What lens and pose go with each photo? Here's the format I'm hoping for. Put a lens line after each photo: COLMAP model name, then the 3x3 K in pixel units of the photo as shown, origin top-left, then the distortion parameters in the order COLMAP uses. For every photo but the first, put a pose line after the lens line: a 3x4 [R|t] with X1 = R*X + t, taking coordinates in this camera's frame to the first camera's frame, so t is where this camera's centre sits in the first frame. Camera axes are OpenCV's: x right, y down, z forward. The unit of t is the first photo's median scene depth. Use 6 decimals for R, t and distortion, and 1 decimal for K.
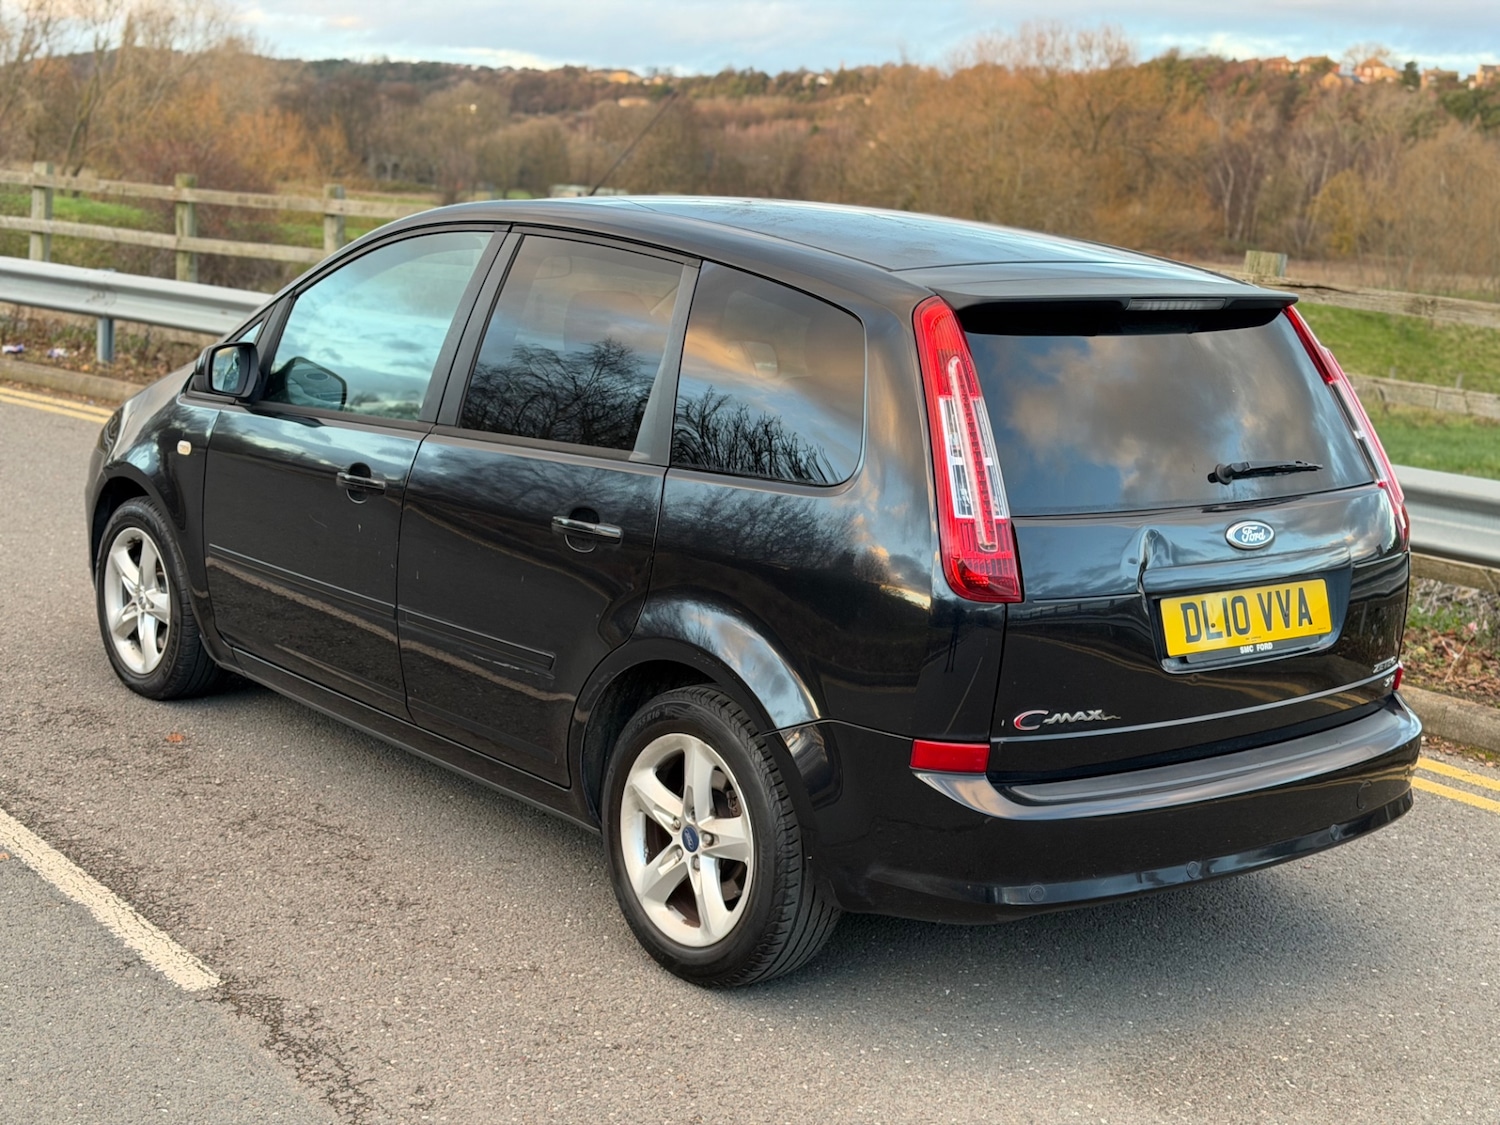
lens RADIAL K [[2087.9, 0, 732.1], [0, 2087.9, 584.9], [0, 0, 1]] dist [0.111124, 0.000000]
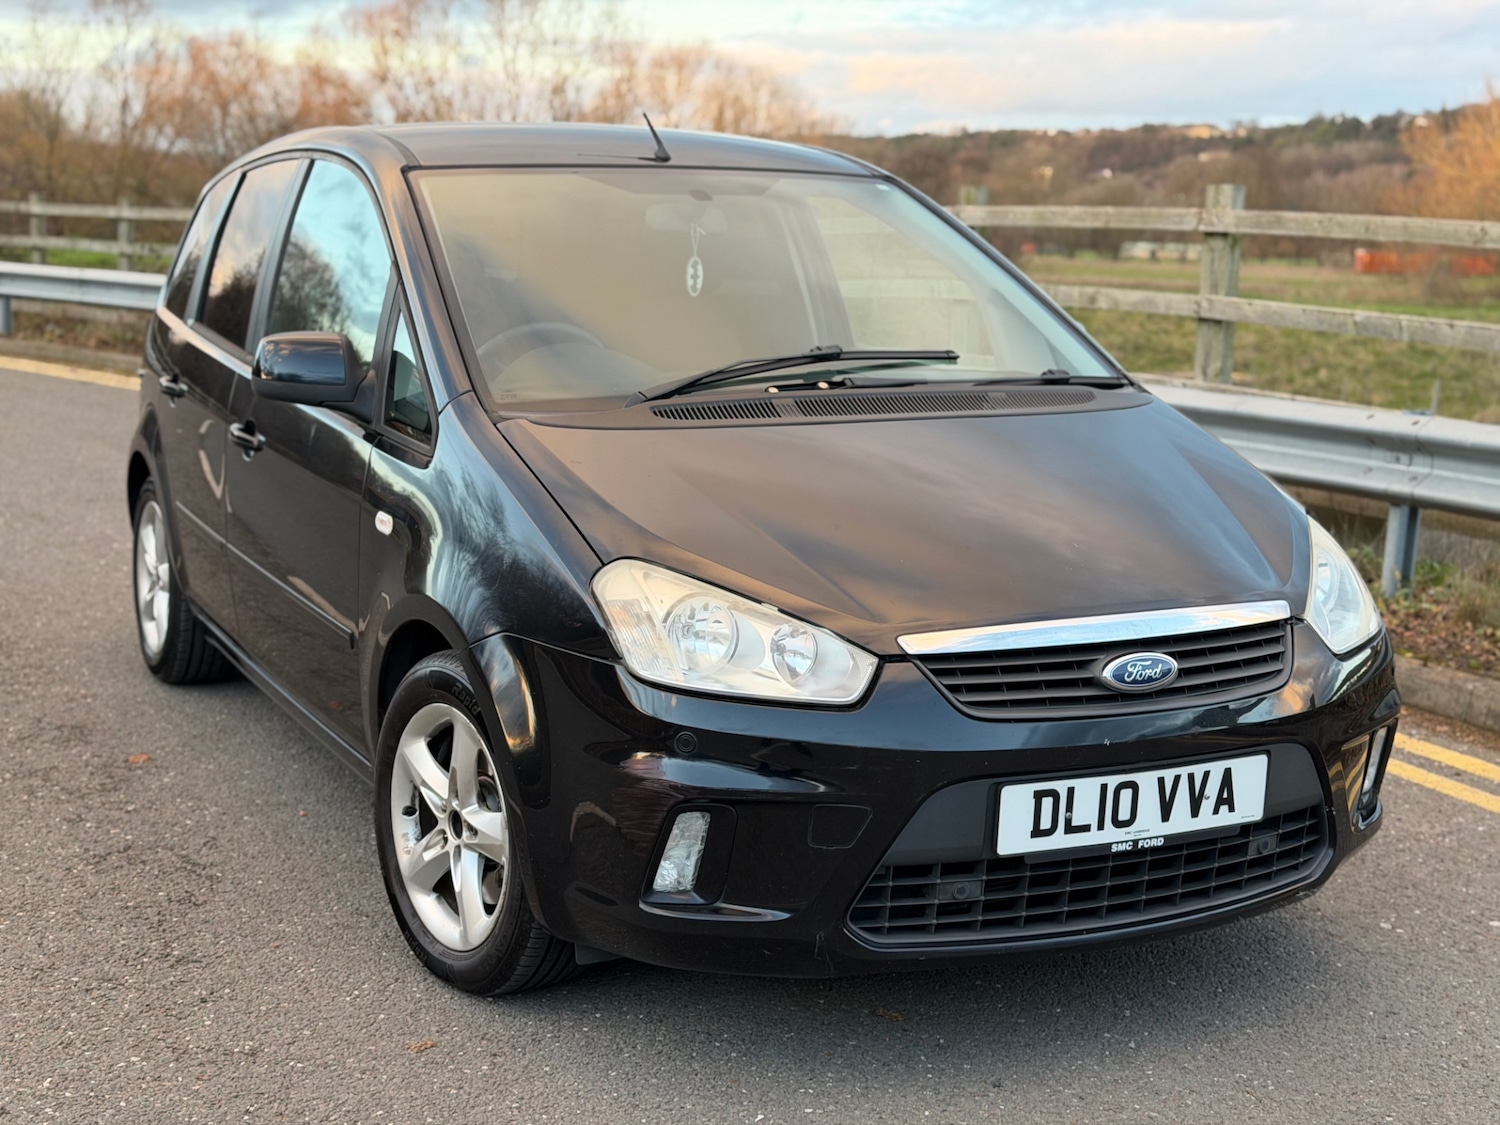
lens RADIAL K [[2087.9, 0, 738.0], [0, 2087.9, 589.4], [0, 0, 1]] dist [0.111124, 0.000000]
pose [[0.964245, 0.006808, -0.264926, 0.275119], [-0.014128, 0.999569, -0.025736, 0.026217], [0.264636, 0.028559, 0.963925, 0.266535]]
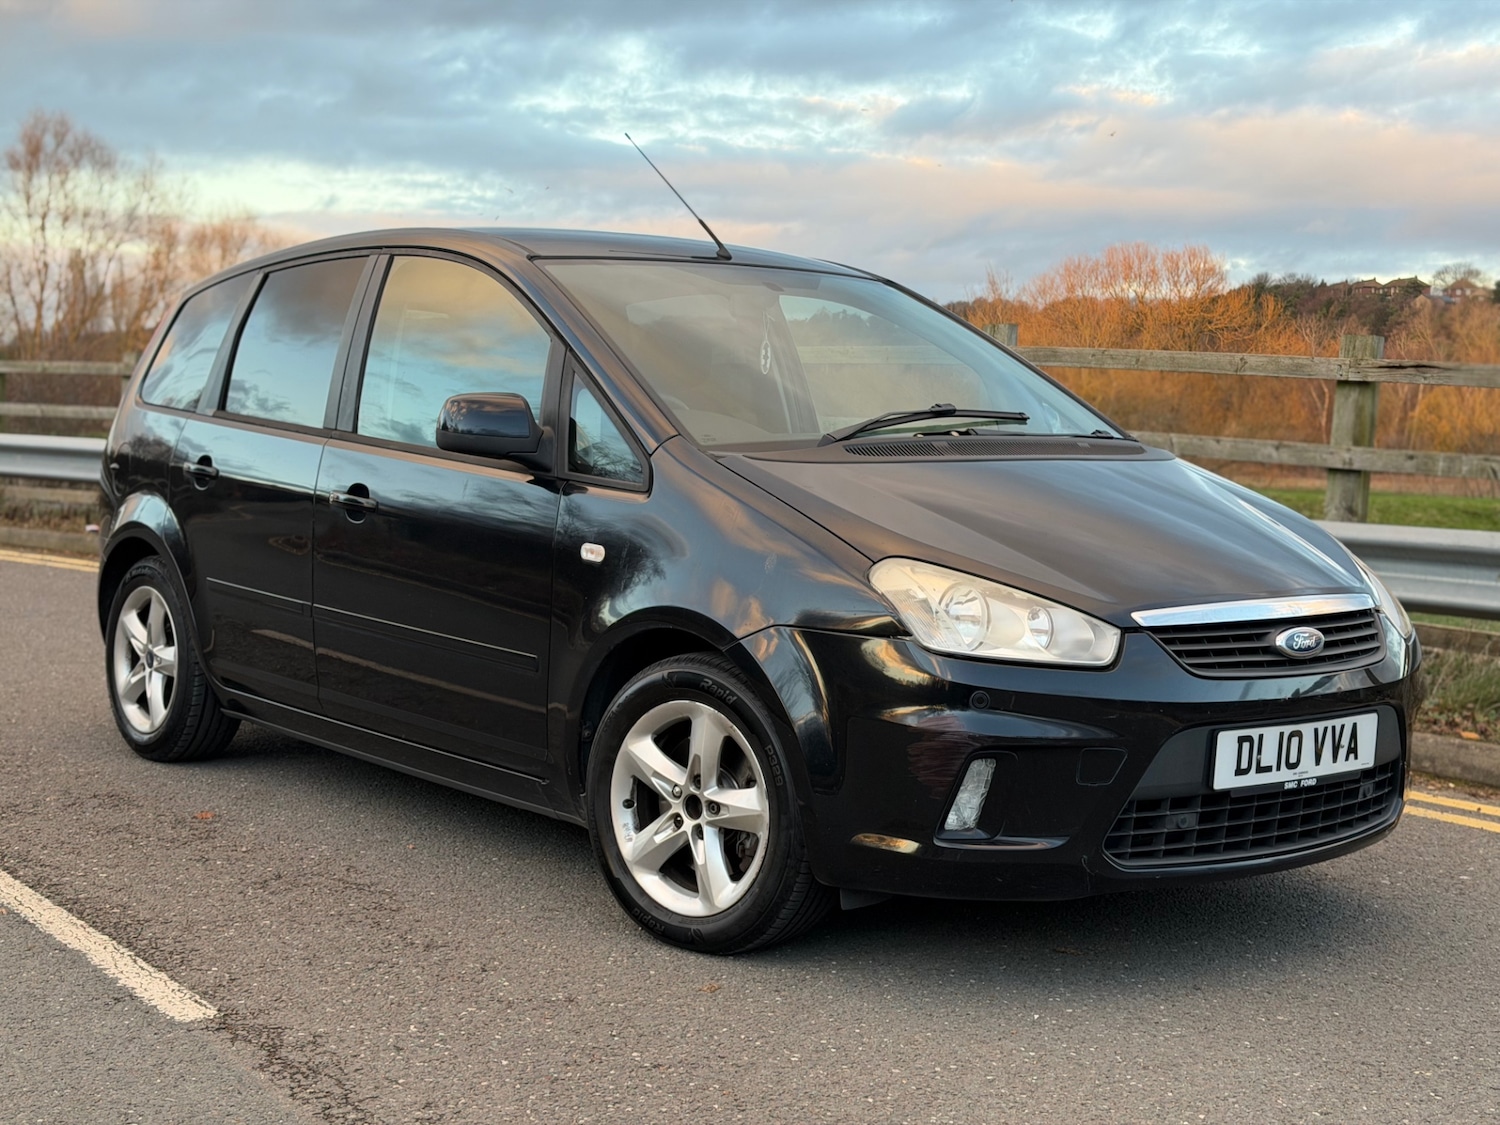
lens RADIAL K [[2087.9, 0, 752.0], [0, 2087.9, 594.2], [0, 0, 1]] dist [0.111124, 0.000000]
pose [[0.998836, -0.027654, -0.039509, 0.022005], [0.023292, 0.993999, -0.106877, 0.103491], [0.042228, 0.105832, 0.993487, 0.093351]]
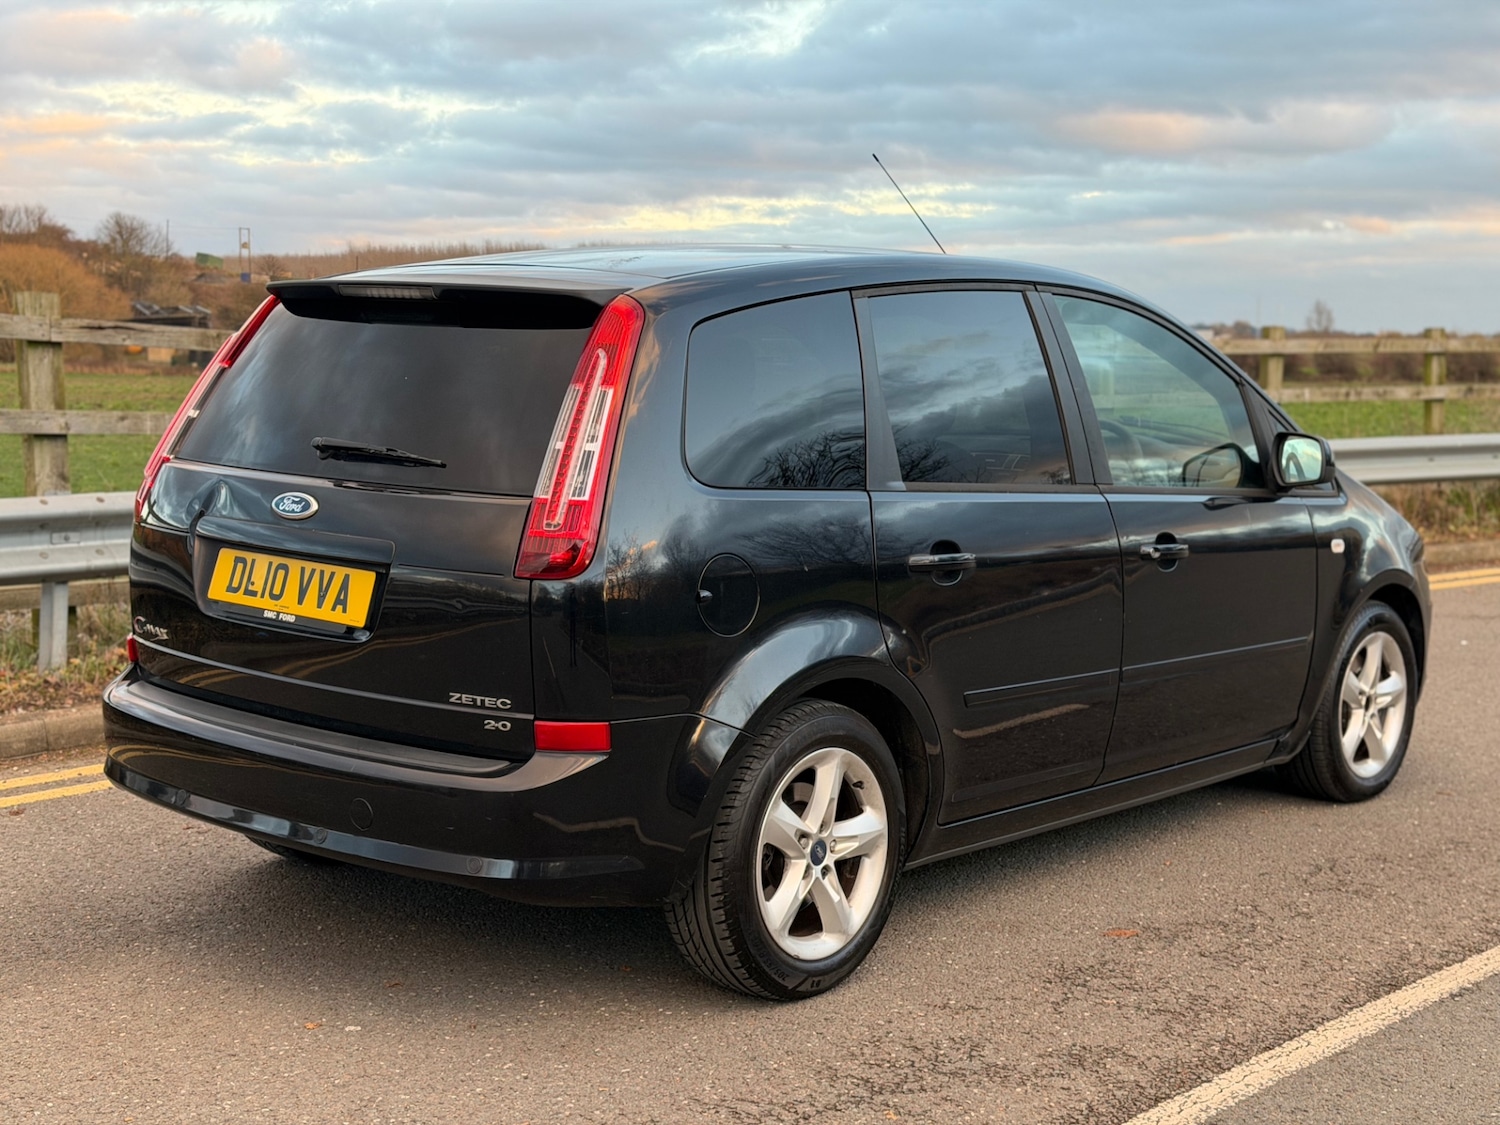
lens RADIAL K [[2087.9, 0, 737.5], [0, 2087.9, 551.1], [0, 0, 1]] dist [0.111124, 0.000000]
pose [[0.099639, 0.061492, -0.993122, 1.195381], [-0.214830, 0.975878, 0.038870, -0.083117], [0.971555, 0.209480, 0.110445, 1.022877]]
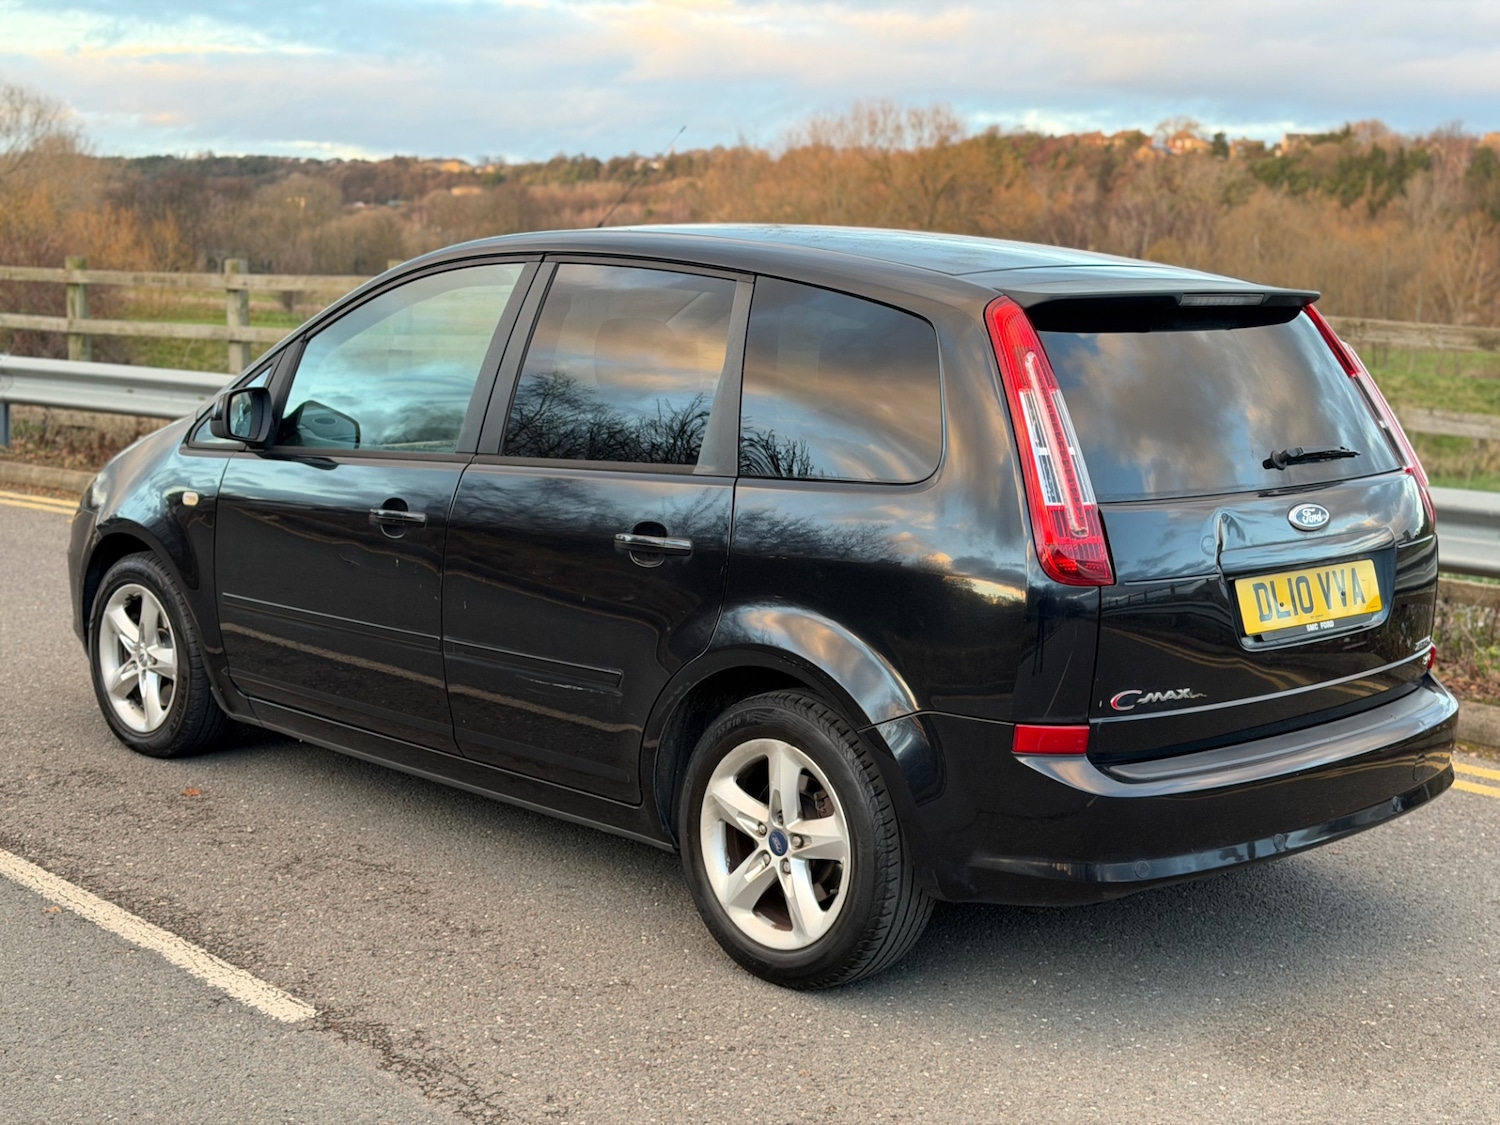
lens RADIAL K [[2087.9, 0, 752.2], [0, 2087.9, 576.0], [0, 0, 1]] dist [0.111124, 0.000000]
pose [[0.995732, -0.044461, 0.080879, -0.101419], [0.047820, 0.998052, -0.040072, 0.030576], [-0.078940, 0.043768, 0.995918, -0.009256]]
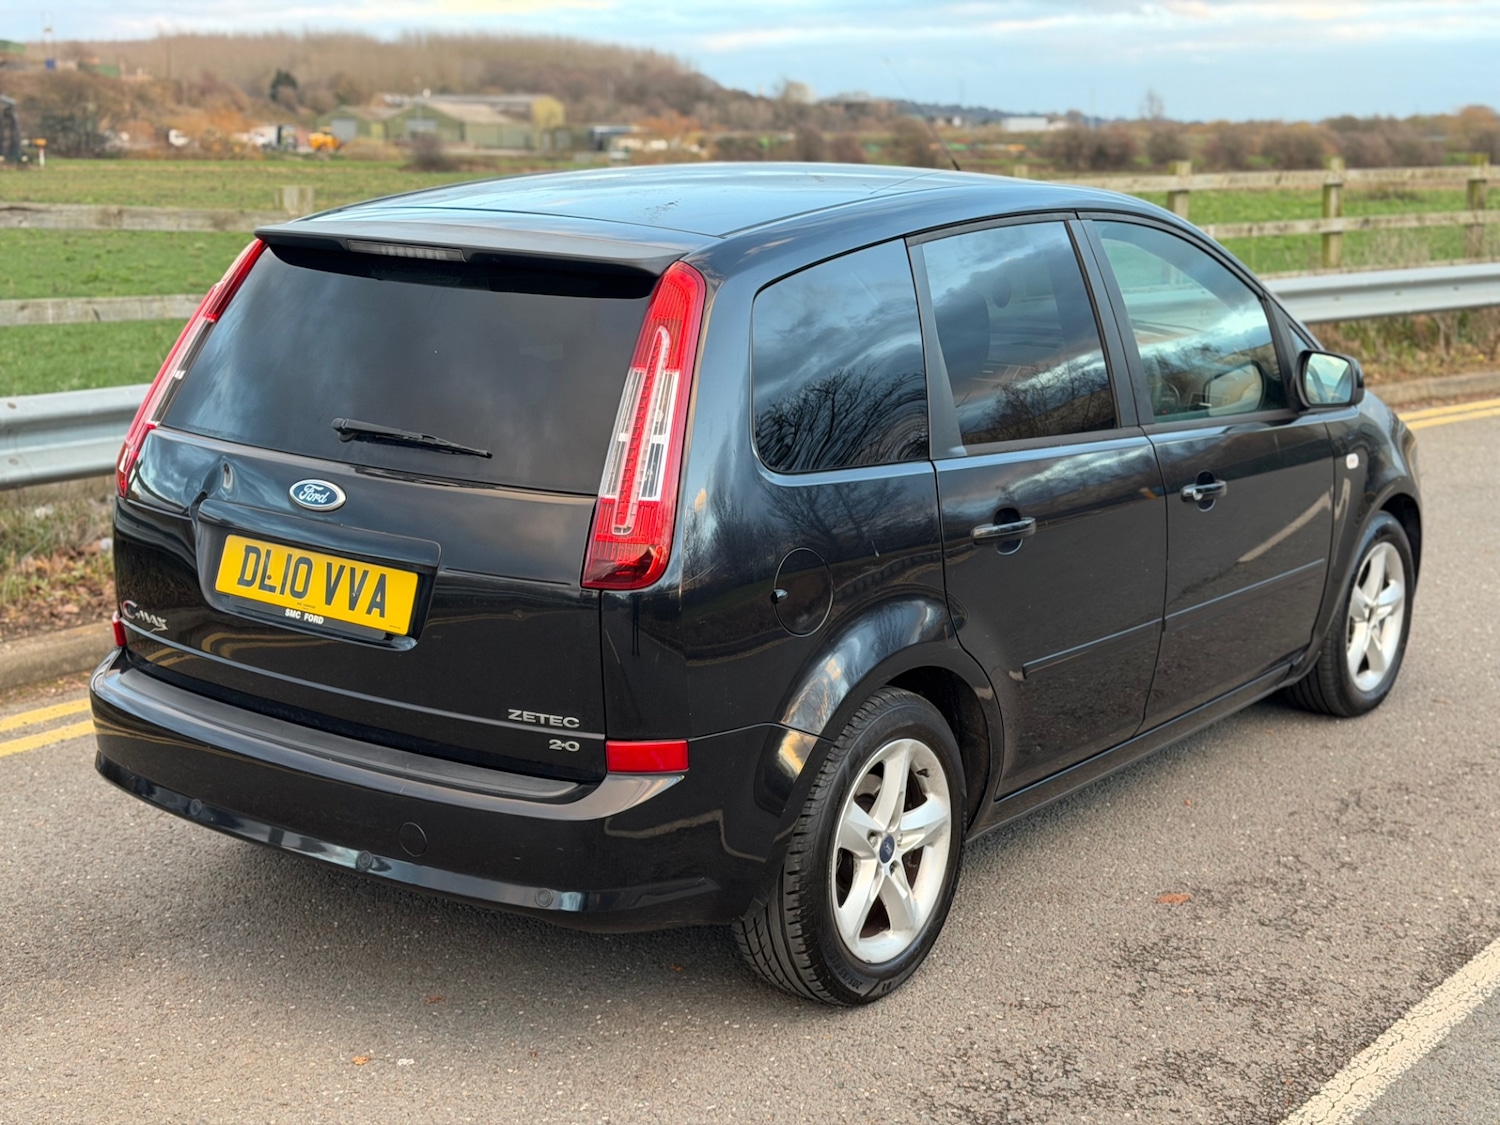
lens RADIAL K [[2087.9, 0, 731.3], [0, 2087.9, 538.2], [0, 0, 1]] dist [0.111124, 0.000000]
pose [[0.176368, 0.150953, -0.972681, 1.103994], [-0.205091, 0.972119, 0.113678, -0.137642], [0.962721, 0.179439, 0.202410, 0.923547]]
